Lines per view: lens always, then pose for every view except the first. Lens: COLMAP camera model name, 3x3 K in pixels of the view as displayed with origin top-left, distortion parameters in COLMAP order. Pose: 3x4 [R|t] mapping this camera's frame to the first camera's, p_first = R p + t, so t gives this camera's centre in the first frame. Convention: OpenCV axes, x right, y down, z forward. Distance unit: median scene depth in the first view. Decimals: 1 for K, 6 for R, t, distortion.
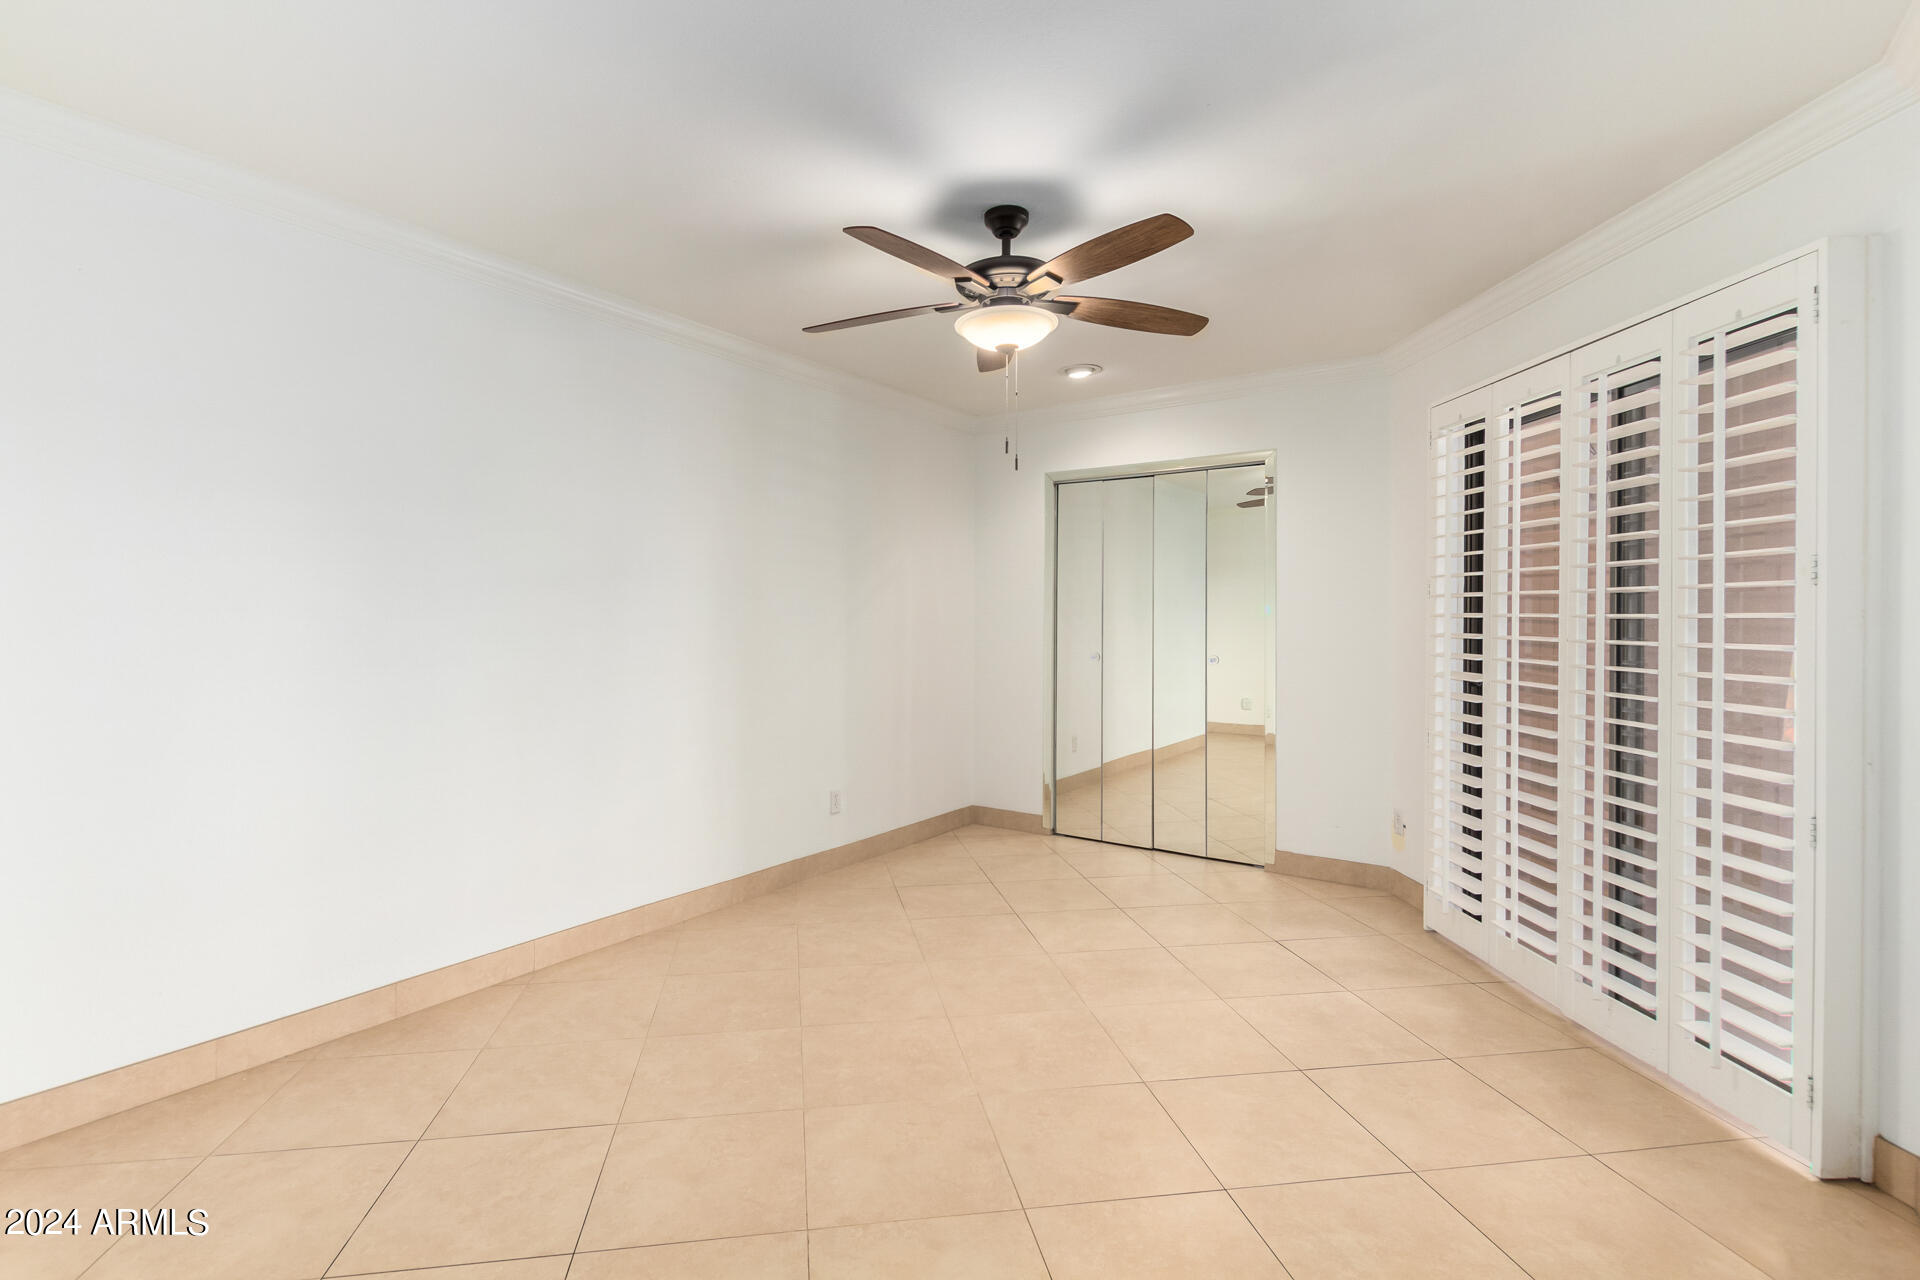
lens RADIAL K [[877.5, 0, 949.7], [0, 877.5, 634.2], [0, 0, 1]] dist [0.009713, -0.005236]
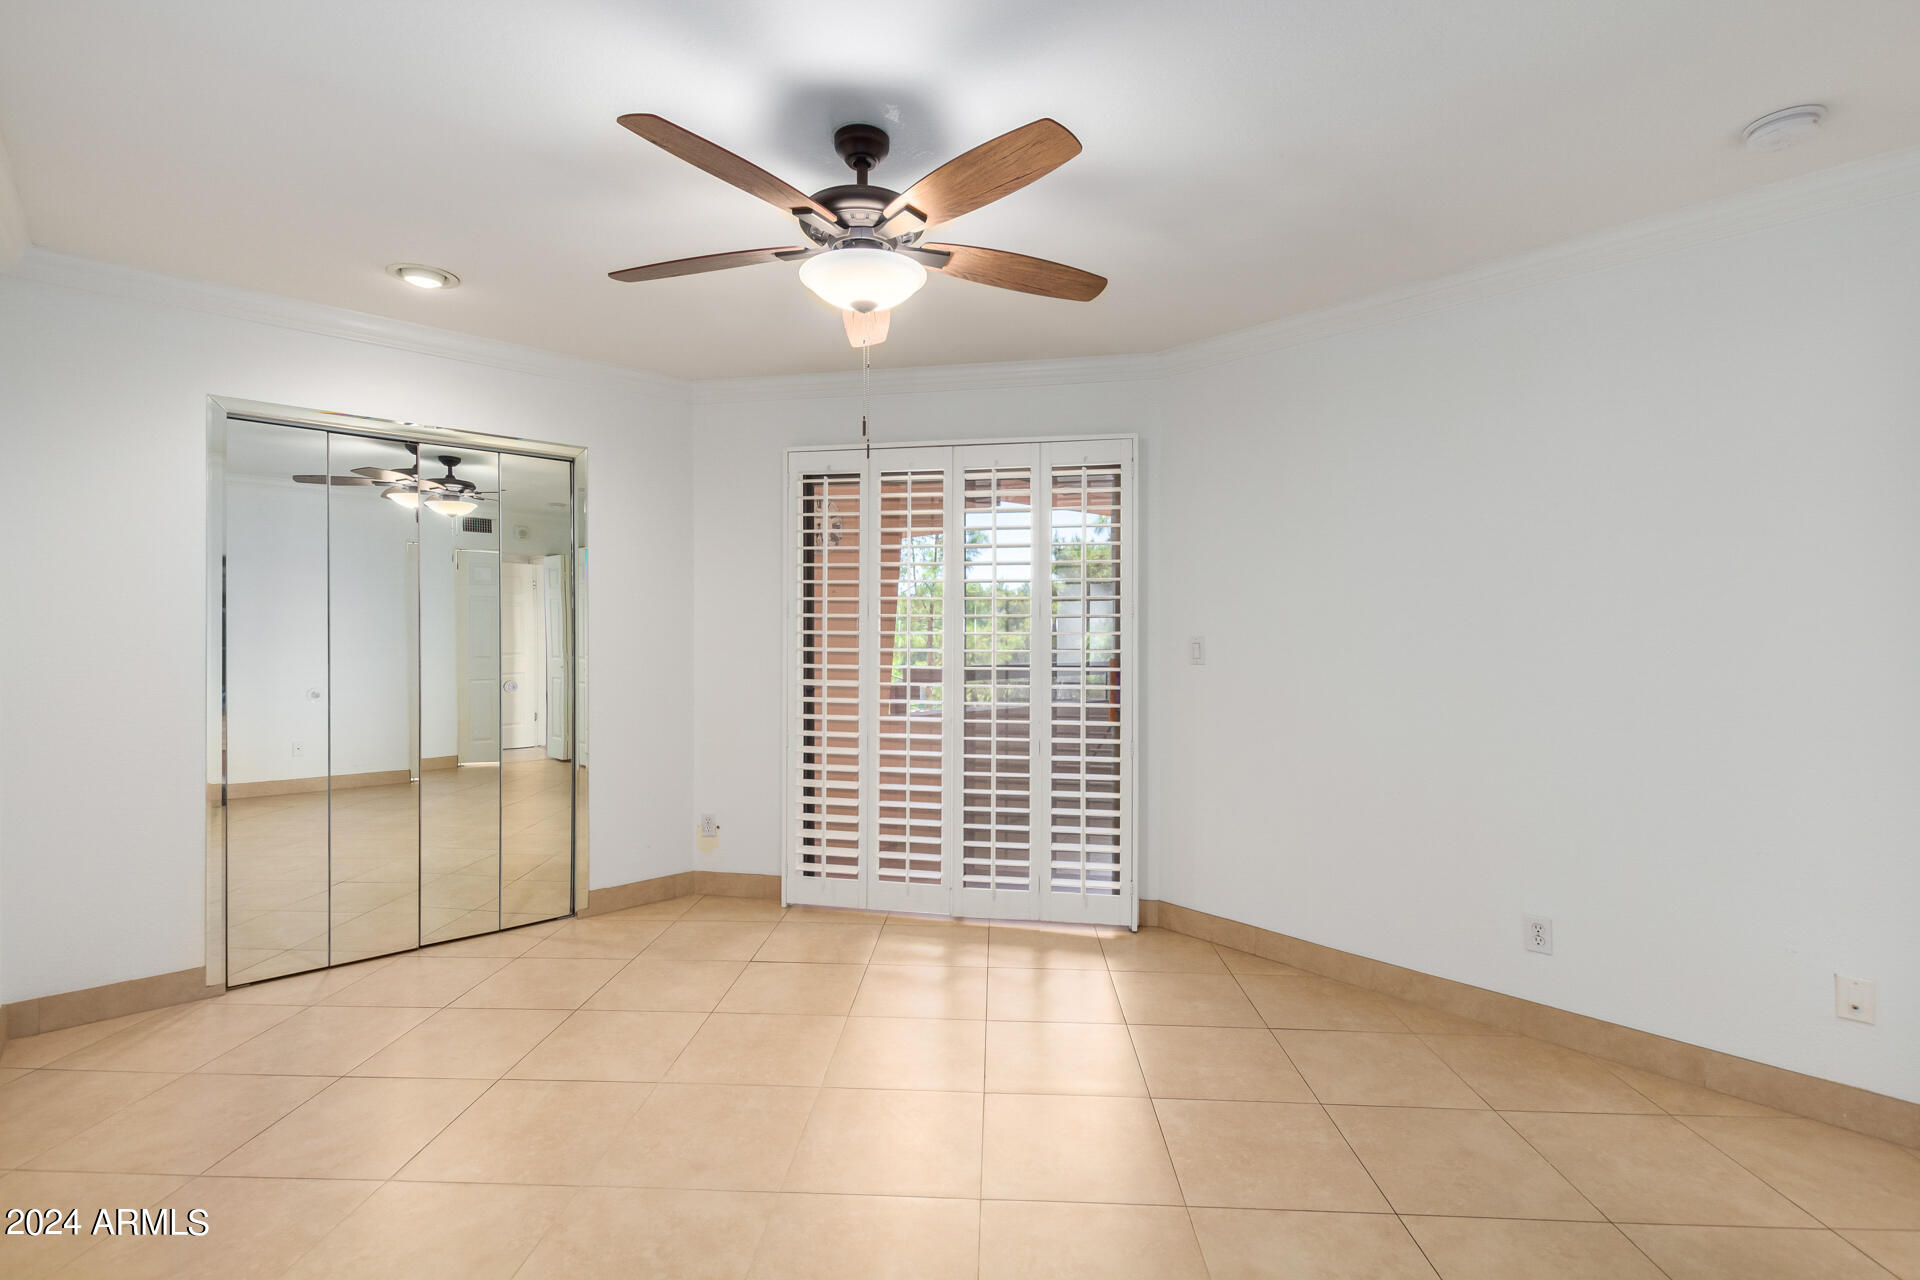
lens RADIAL K [[877.5, 0, 949.7], [0, 877.5, 634.2], [0, 0, 1]] dist [0.009713, -0.005236]
pose [[0.232006, -0.010145, 0.972661, -0.456169], [0.017999, 0.999819, 0.006135, -0.018401], [-0.972548, 0.016083, 0.232147, 0.464441]]
